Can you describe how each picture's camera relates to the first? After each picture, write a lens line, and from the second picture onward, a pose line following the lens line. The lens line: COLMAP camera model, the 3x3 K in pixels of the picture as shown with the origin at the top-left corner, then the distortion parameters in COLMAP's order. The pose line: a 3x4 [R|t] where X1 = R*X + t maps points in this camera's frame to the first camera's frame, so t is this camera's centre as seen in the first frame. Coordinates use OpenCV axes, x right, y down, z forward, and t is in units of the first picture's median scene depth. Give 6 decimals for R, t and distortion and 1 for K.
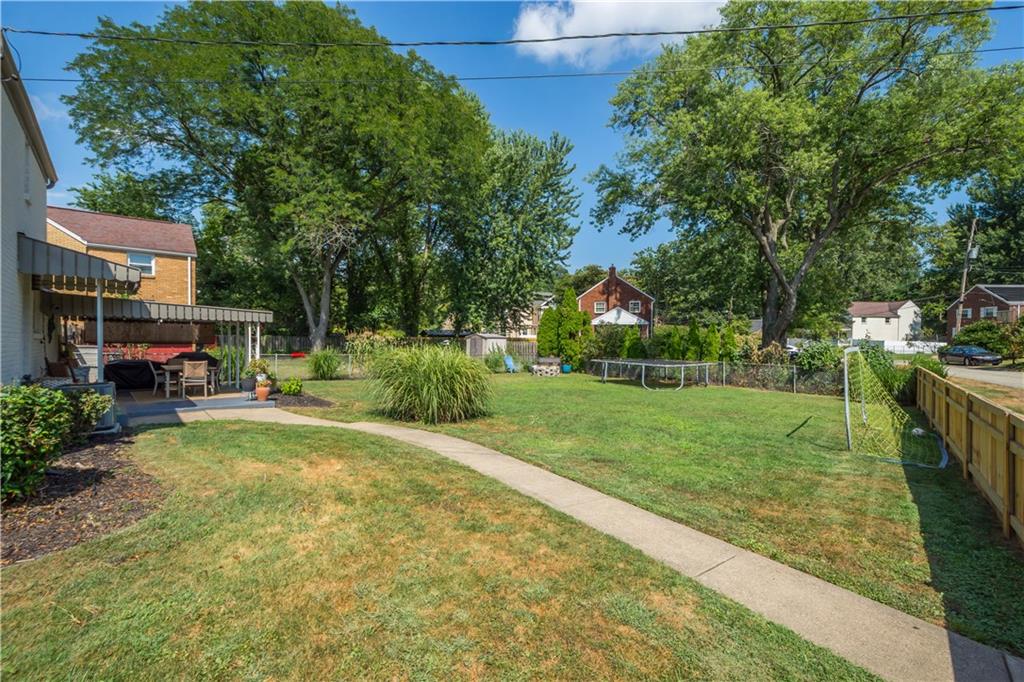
lens RADIAL K [[455.1, 0, 506.1], [0, 455.1, 341.3], [0, 0, 1]] dist [0.002170, 0.000262]
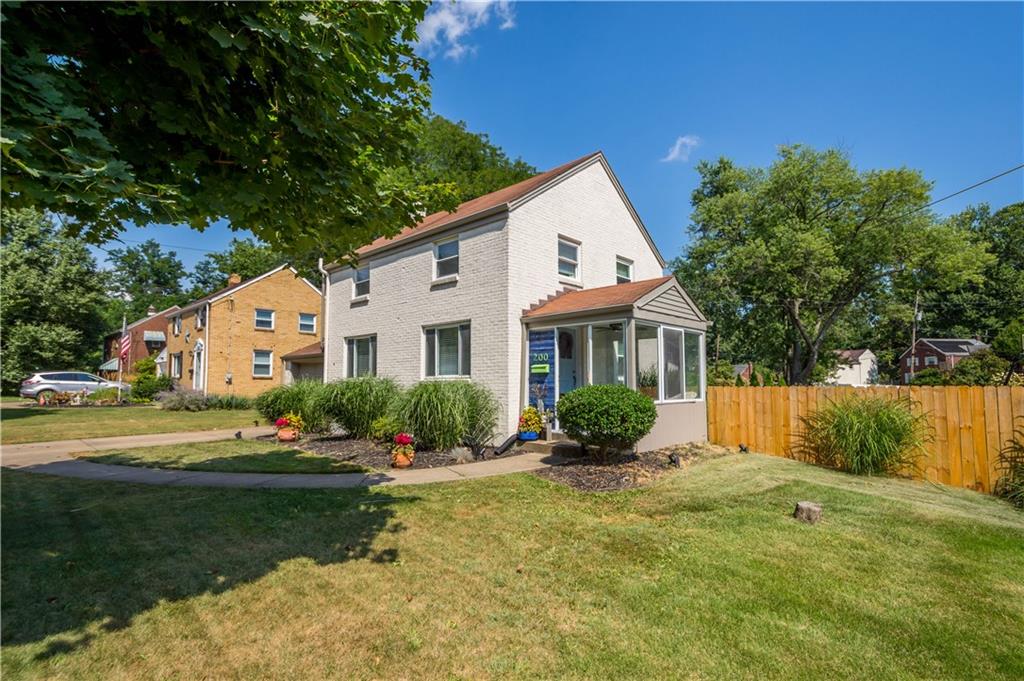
lens RADIAL K [[487.2, 0, 513.3], [0, 487.2, 343.3], [0, 0, 1]] dist [-0.003305, -0.000297]
pose [[0.993744, 0.005856, 0.111532, -0.224427], [0.003825, 0.996254, -0.086393, -0.001701], [-0.111620, 0.086279, 0.989998, -0.190331]]
